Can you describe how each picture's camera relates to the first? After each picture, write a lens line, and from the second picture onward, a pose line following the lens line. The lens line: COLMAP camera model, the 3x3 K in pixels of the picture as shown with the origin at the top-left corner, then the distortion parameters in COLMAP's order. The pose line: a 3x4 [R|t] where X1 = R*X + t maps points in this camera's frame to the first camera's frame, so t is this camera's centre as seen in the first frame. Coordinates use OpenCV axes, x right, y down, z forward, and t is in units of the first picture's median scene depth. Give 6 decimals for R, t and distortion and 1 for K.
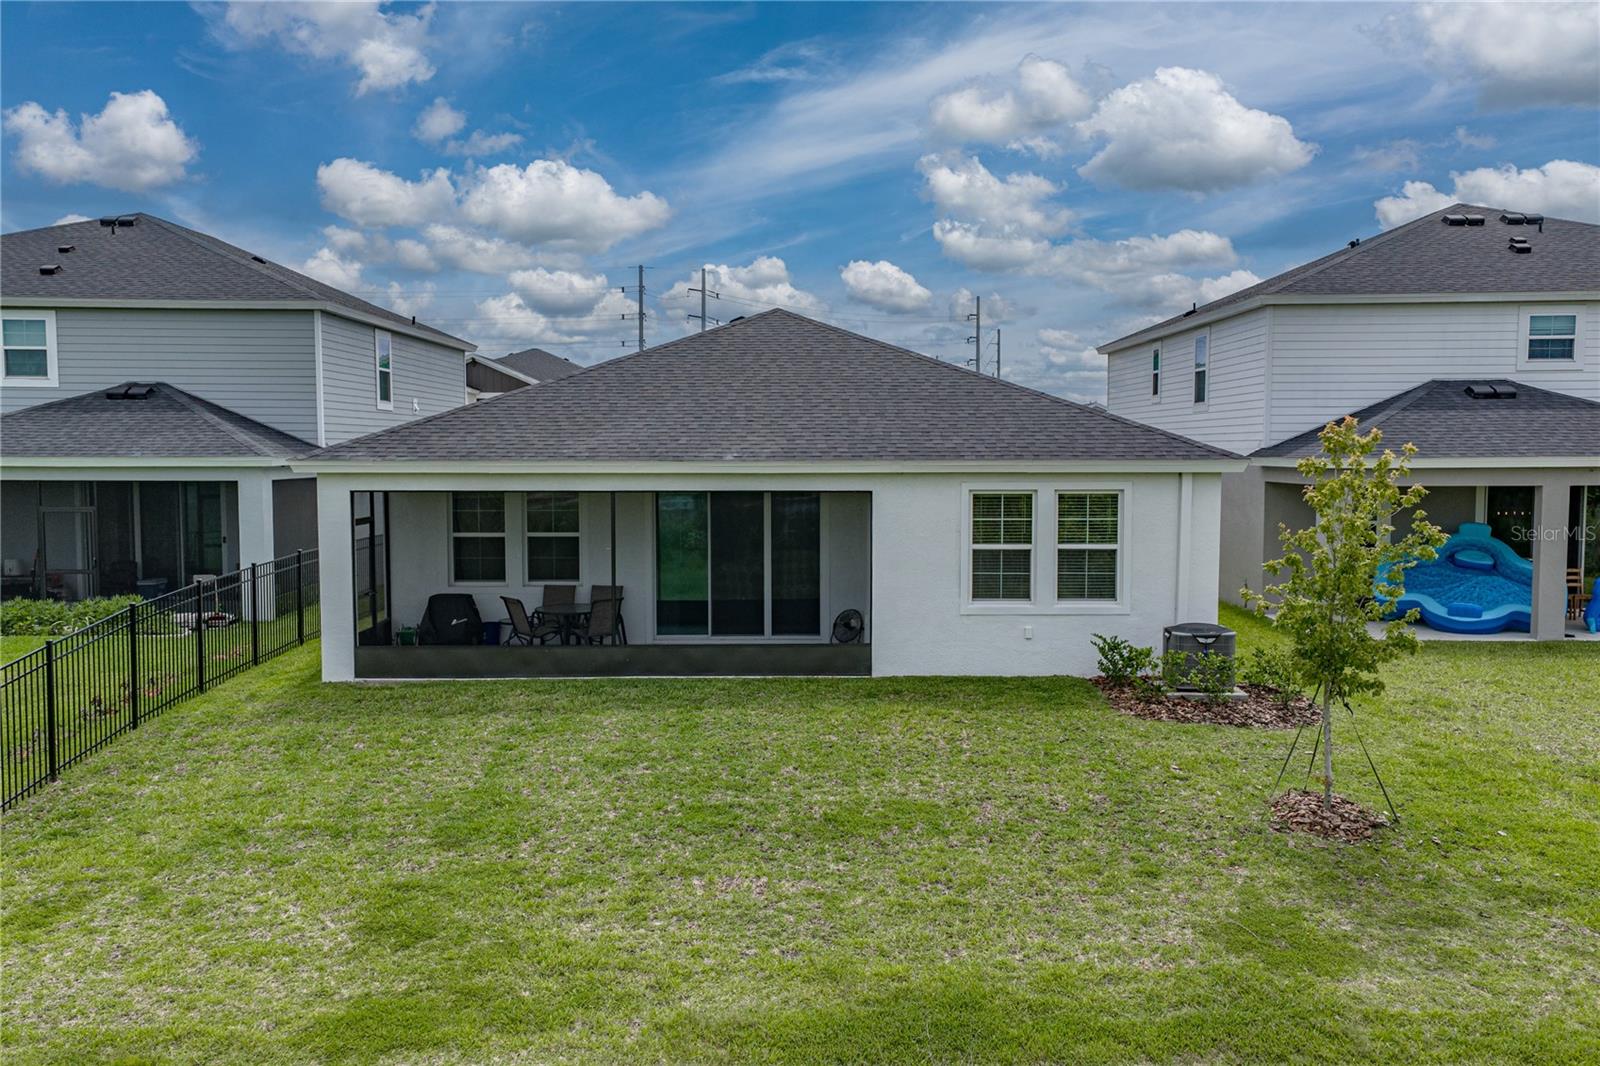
lens RADIAL K [[1337.1, 0, 800.0], [0, 1337.1, 533.0], [0, 0, 1]] dist [0.063886, 0.001893]
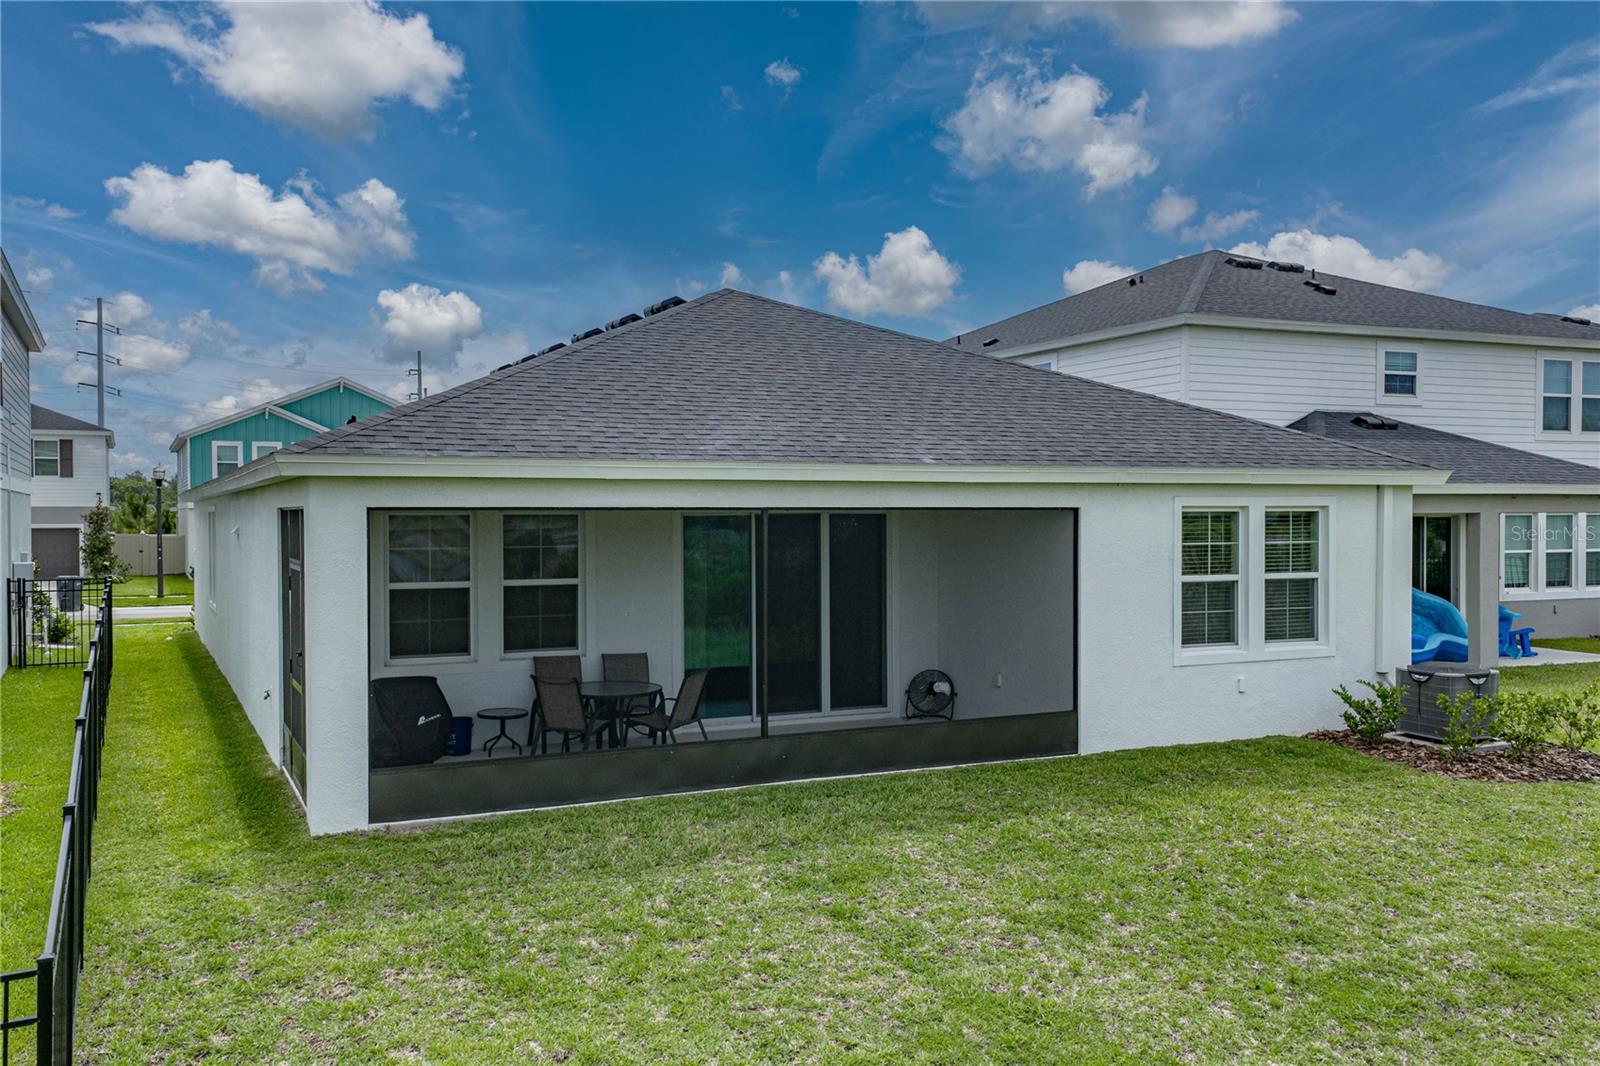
lens RADIAL K [[1347.6, 0, 772.7], [0, 1347.6, 532.6], [0, 0, 1]] dist [0.070846, -0.002023]
pose [[0.903968, -0.006939, 0.427544, -0.429192], [0.029120, 0.998546, -0.045363, 0.012322], [-0.426607, 0.053457, 0.902856, 0.381743]]
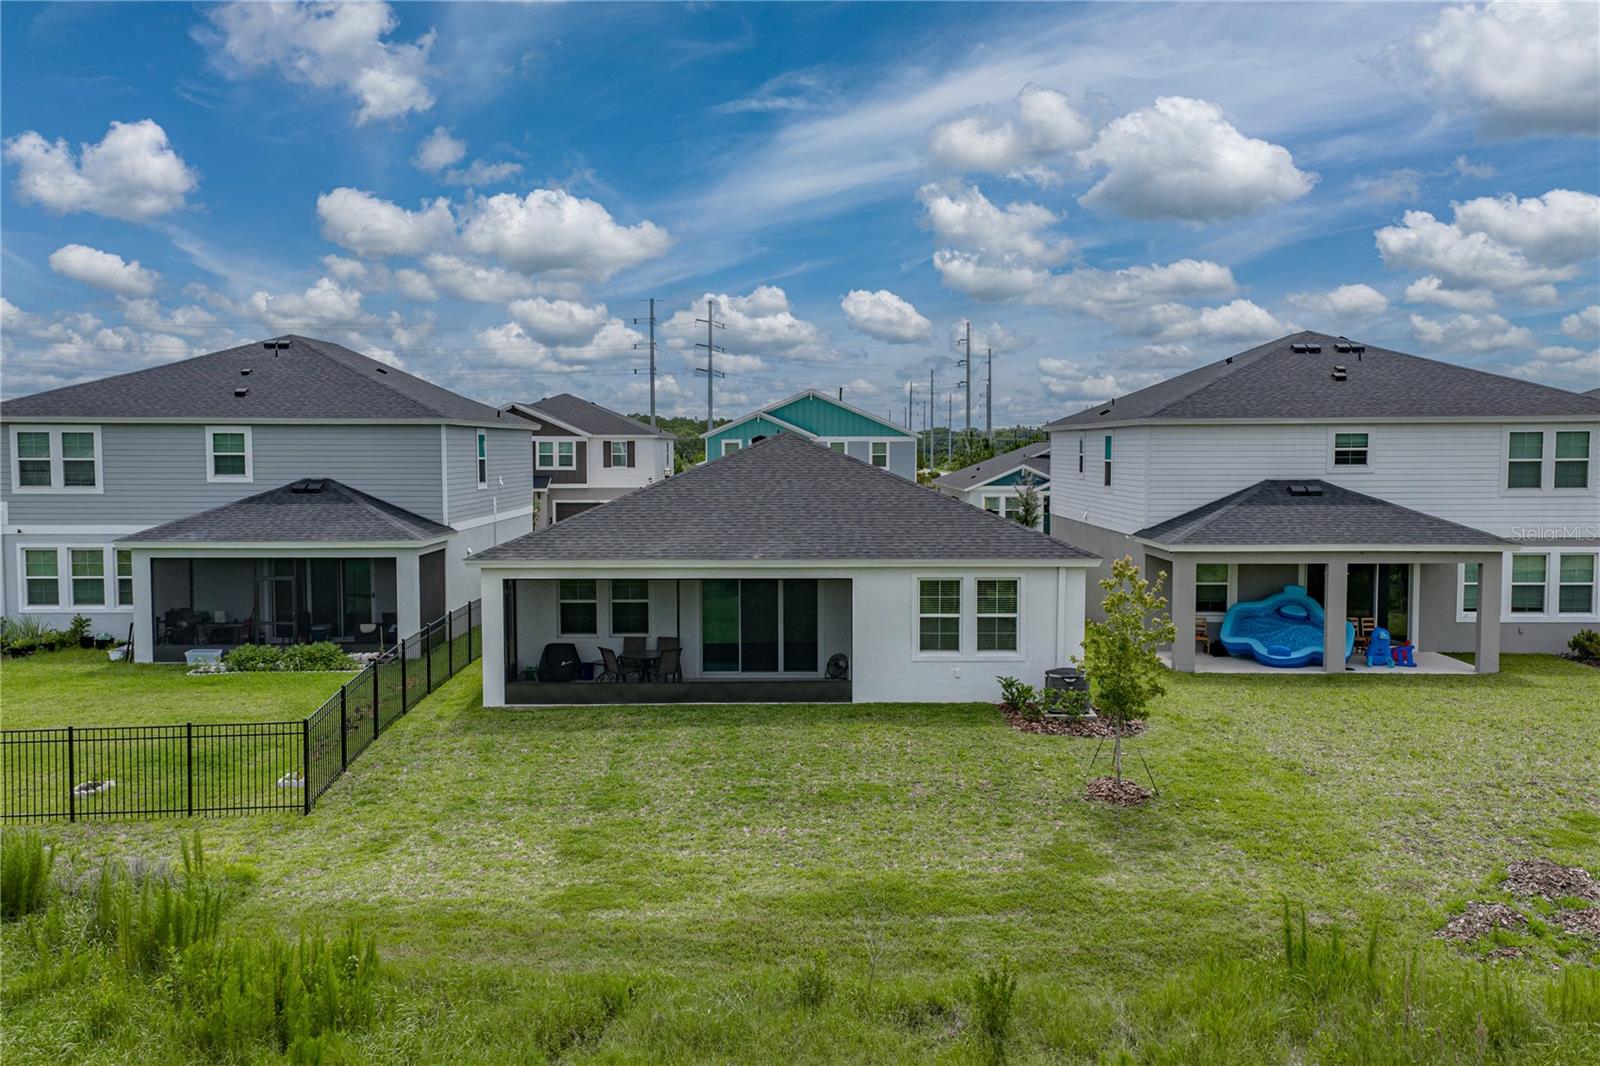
lens RADIAL K [[1337.1, 0, 800.0], [0, 1337.1, 533.0], [0, 0, 1]] dist [0.063886, 0.001893]
pose [[0.999999, -0.001401, -0.000274, -0.003752], [0.001401, 0.999999, 0.000237, -0.082294], [0.000273, -0.000238, 1.000000, -0.488010]]
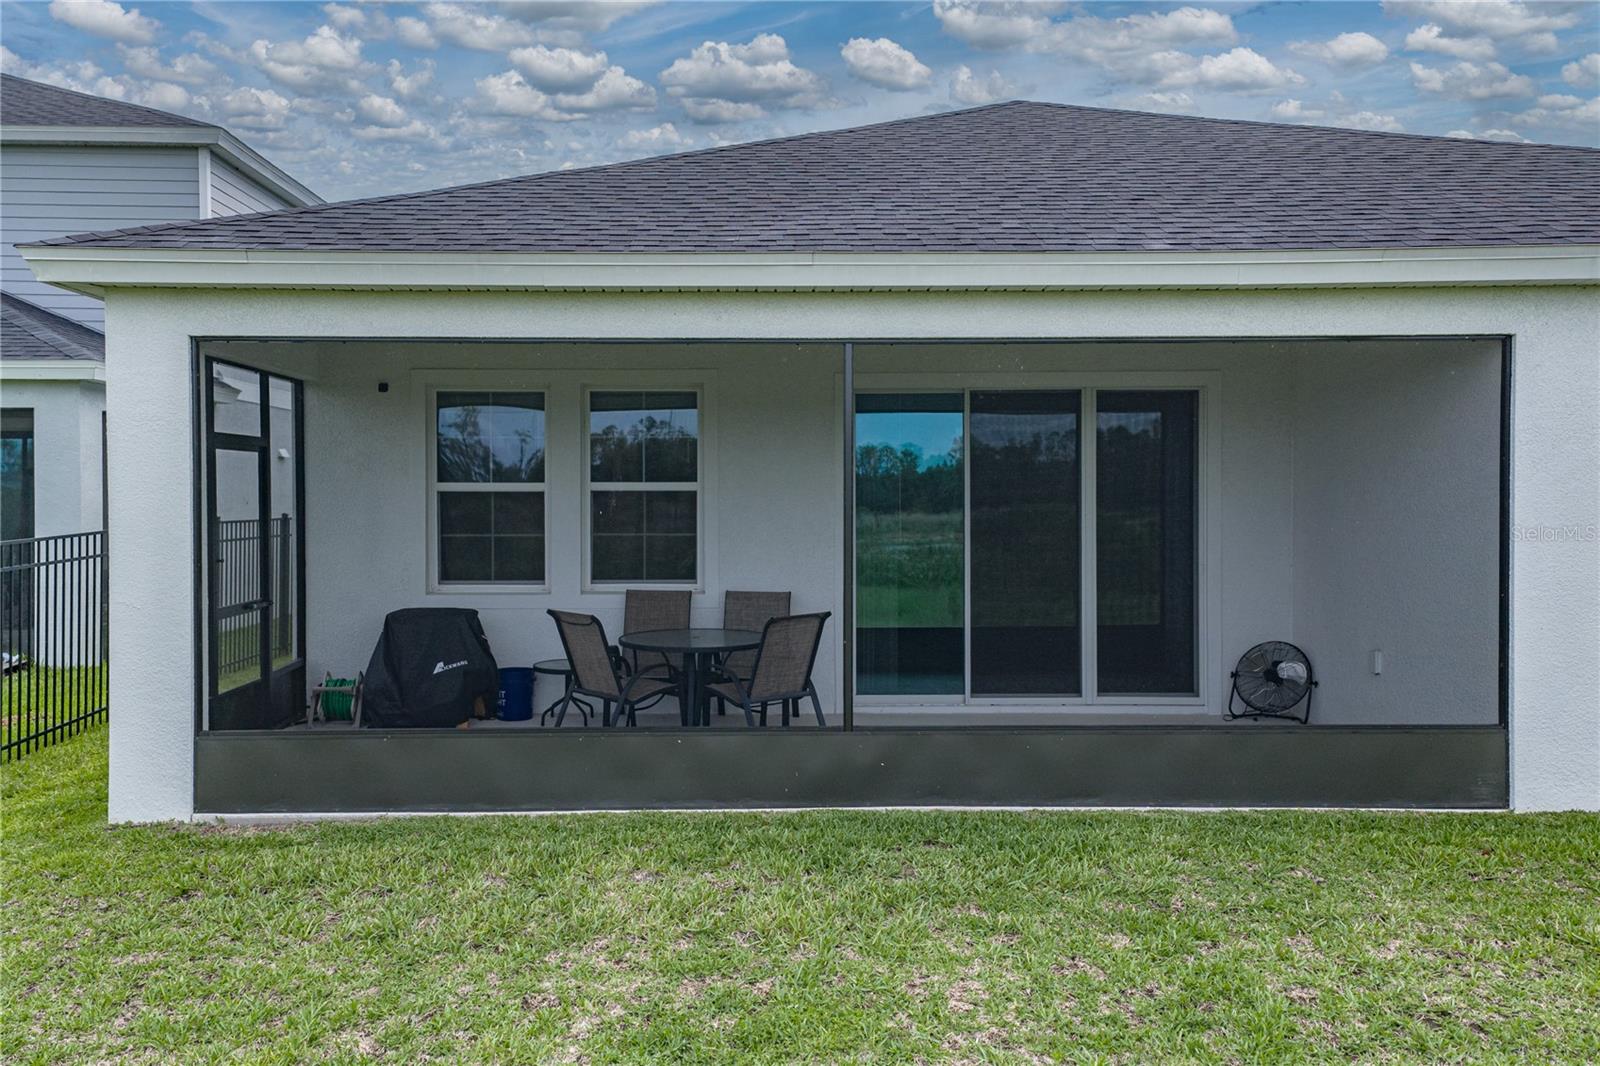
lens RADIAL K [[1289.2, 0, 759.0], [0, 1289.2, 505.0], [0, 0, 1]] dist [0.056785, 0.002284]
pose [[0.999934, -0.000235, 0.011494, -0.171167], [0.000894, 0.998355, -0.057326, 0.040229], [-0.011462, 0.057333, 0.998289, 0.617281]]
